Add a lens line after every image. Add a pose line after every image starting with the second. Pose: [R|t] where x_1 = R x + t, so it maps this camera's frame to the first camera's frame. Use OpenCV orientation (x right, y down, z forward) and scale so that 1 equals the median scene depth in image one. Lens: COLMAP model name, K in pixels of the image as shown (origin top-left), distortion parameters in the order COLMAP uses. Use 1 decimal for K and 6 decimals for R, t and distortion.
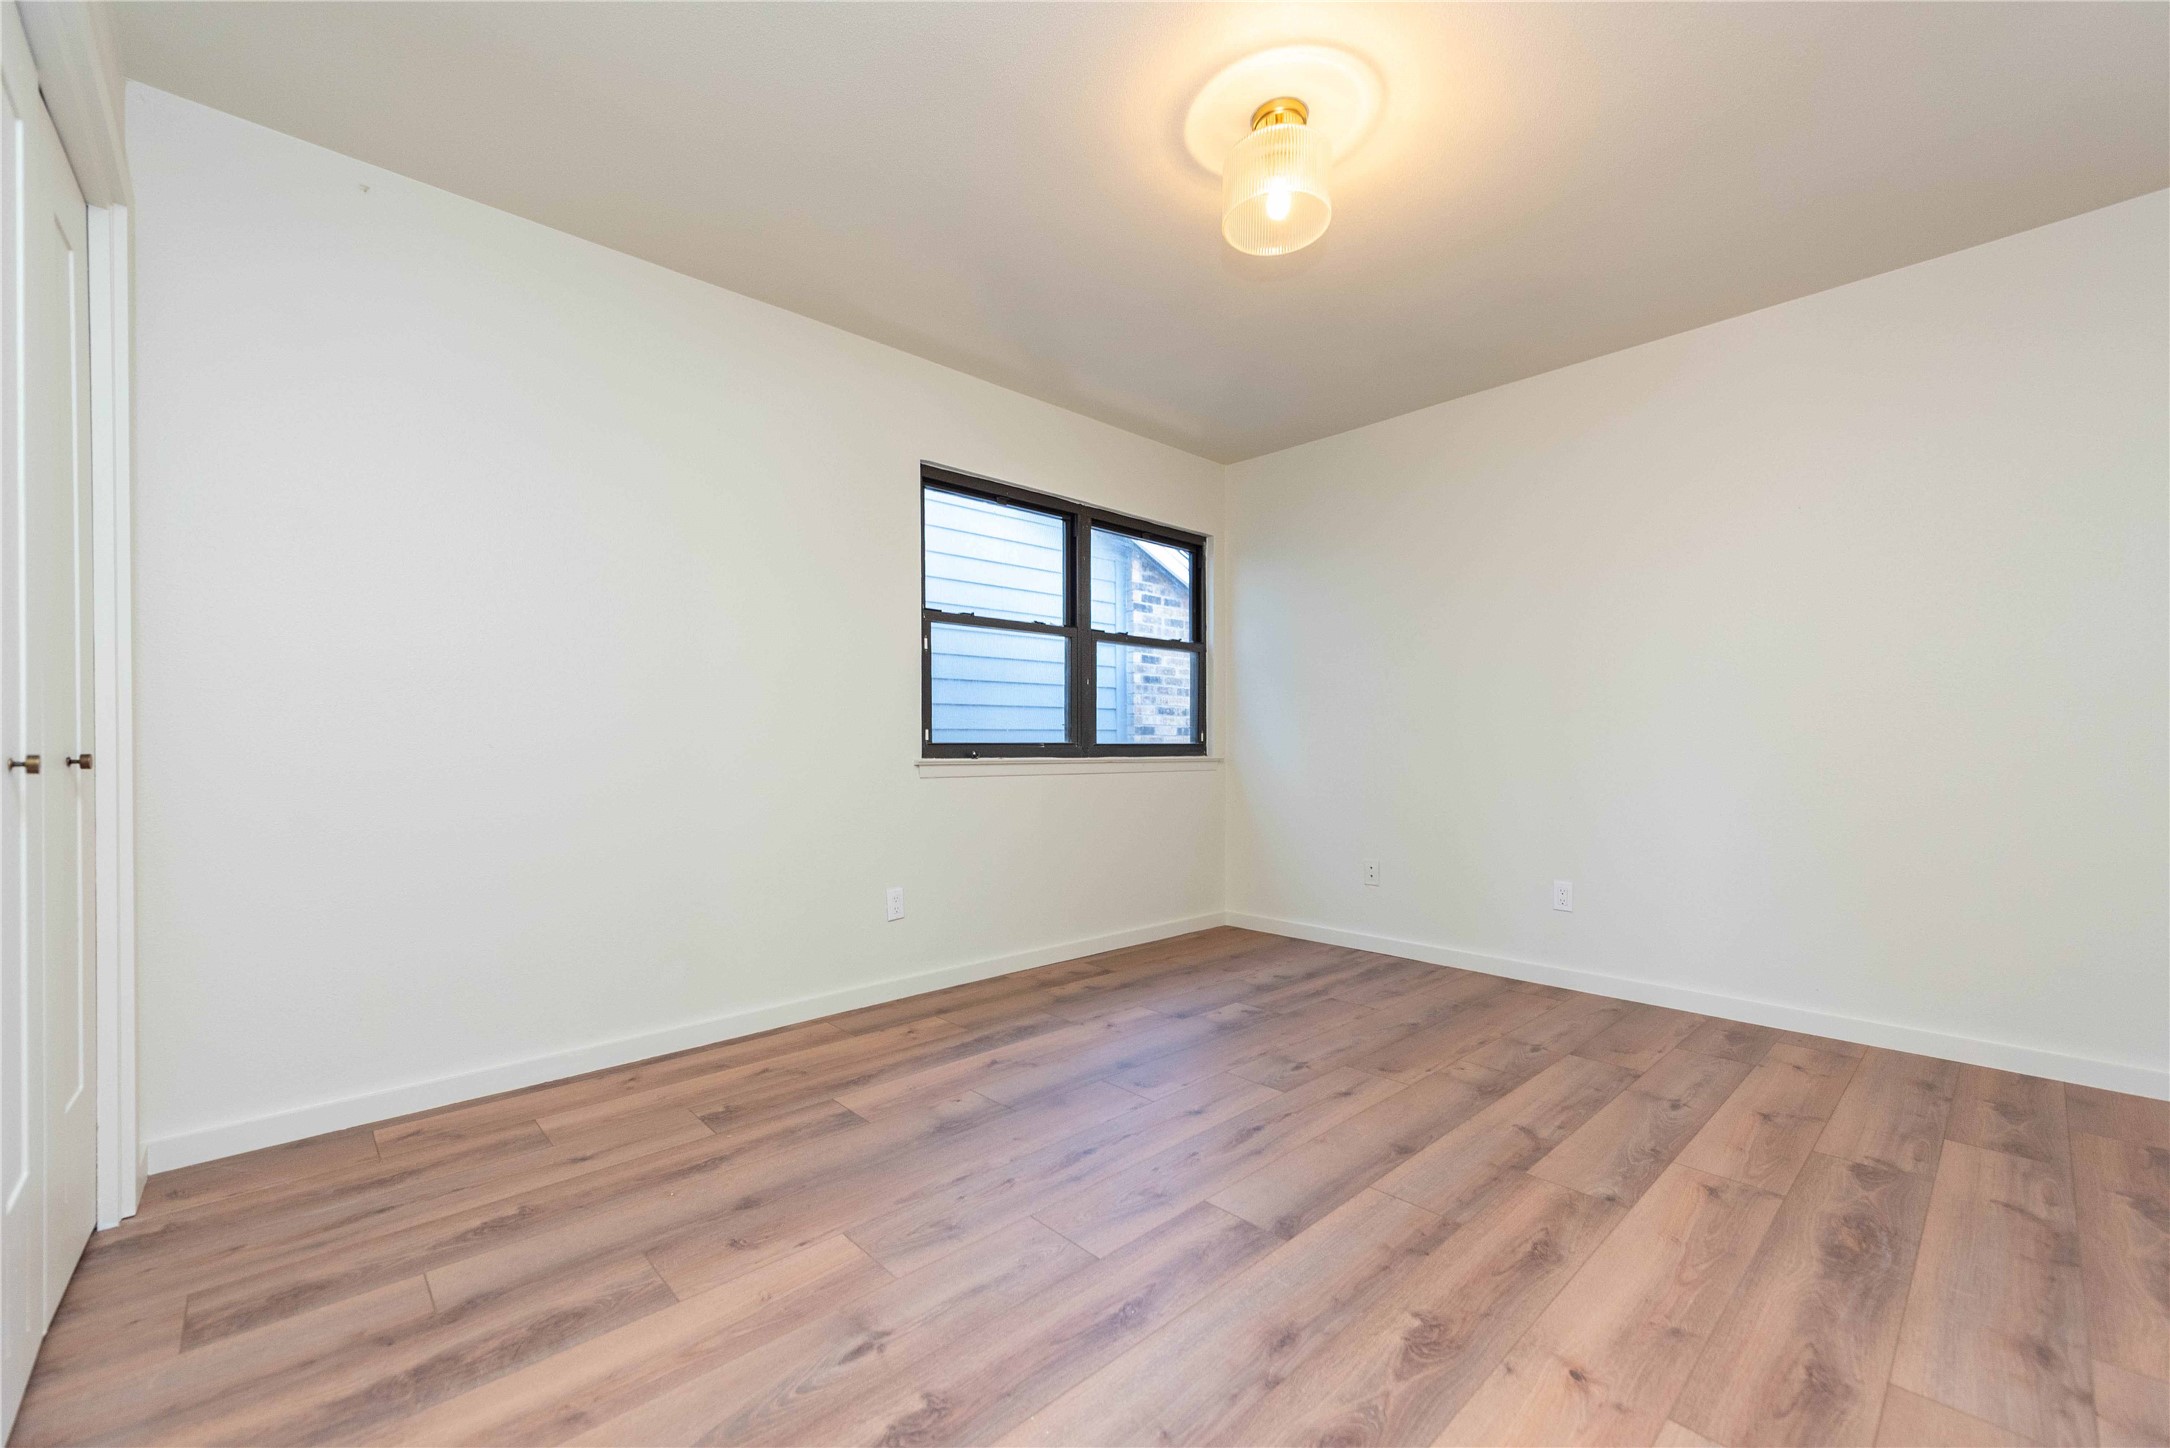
lens RADIAL K [[872.1, 0, 1082.2], [0, 872.1, 745.6], [0, 0, 1]] dist [0.012910, -0.001640]
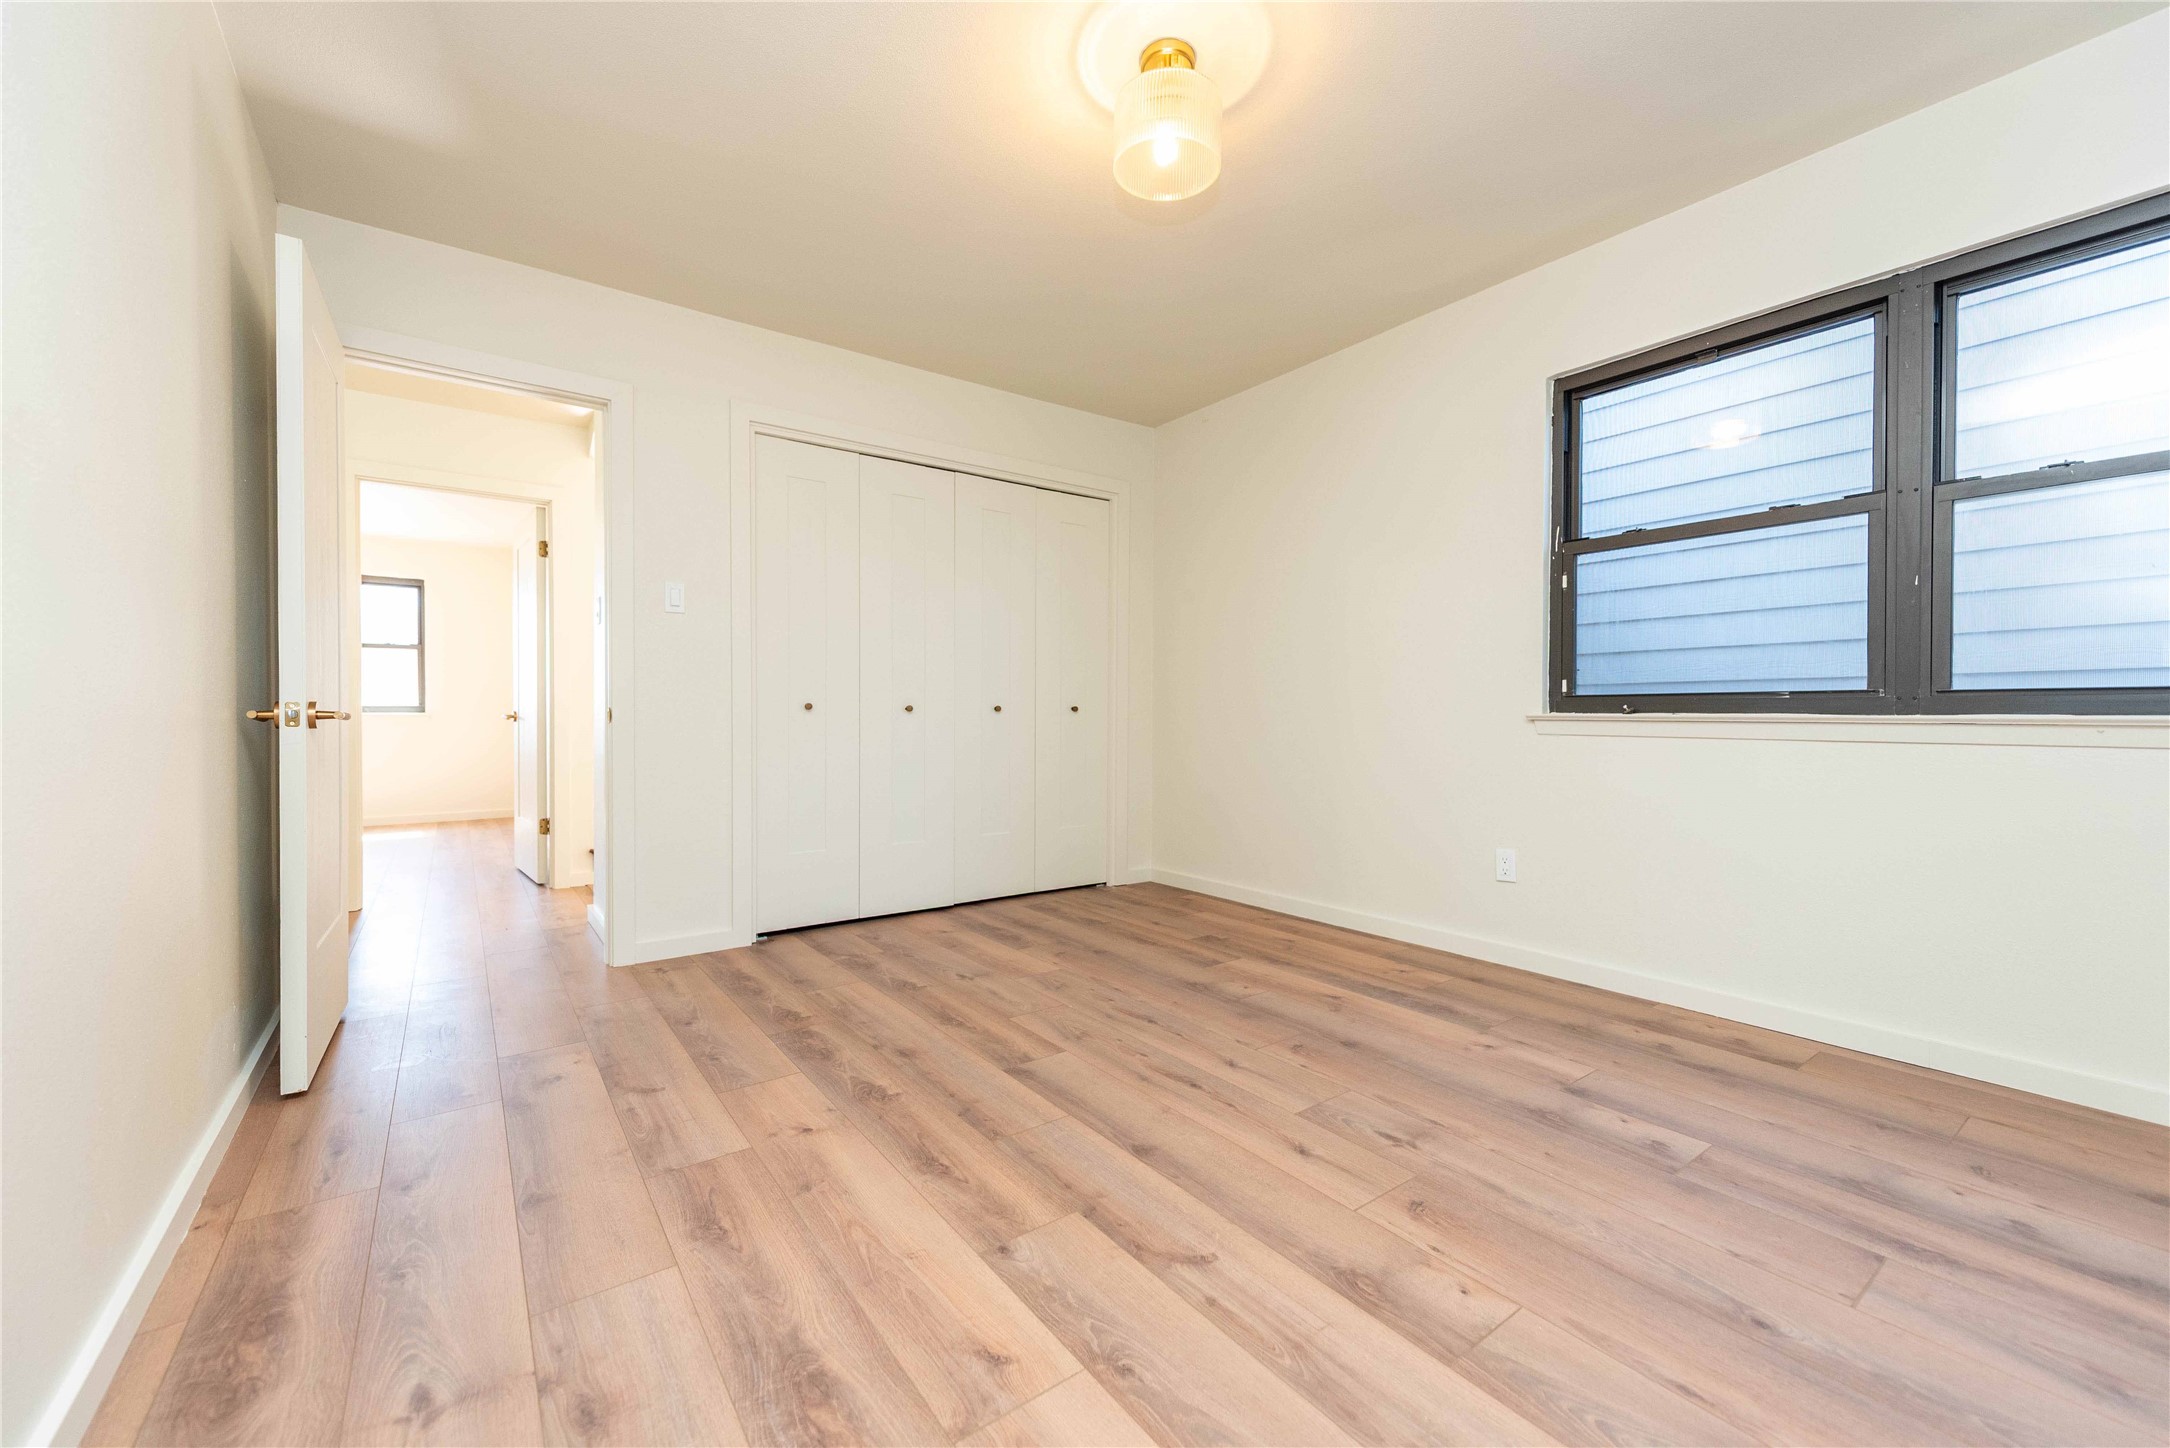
lens RADIAL K [[872.1, 0, 1094.3], [0, 872.1, 709.0], [0, 0, 1]] dist [0.012910, -0.001640]
pose [[-0.116832, -0.003417, -0.993146, 1.115759], [-0.000496, 0.999994, -0.003382, 0.020490], [0.993152, 0.000098, -0.116833, 0.945870]]
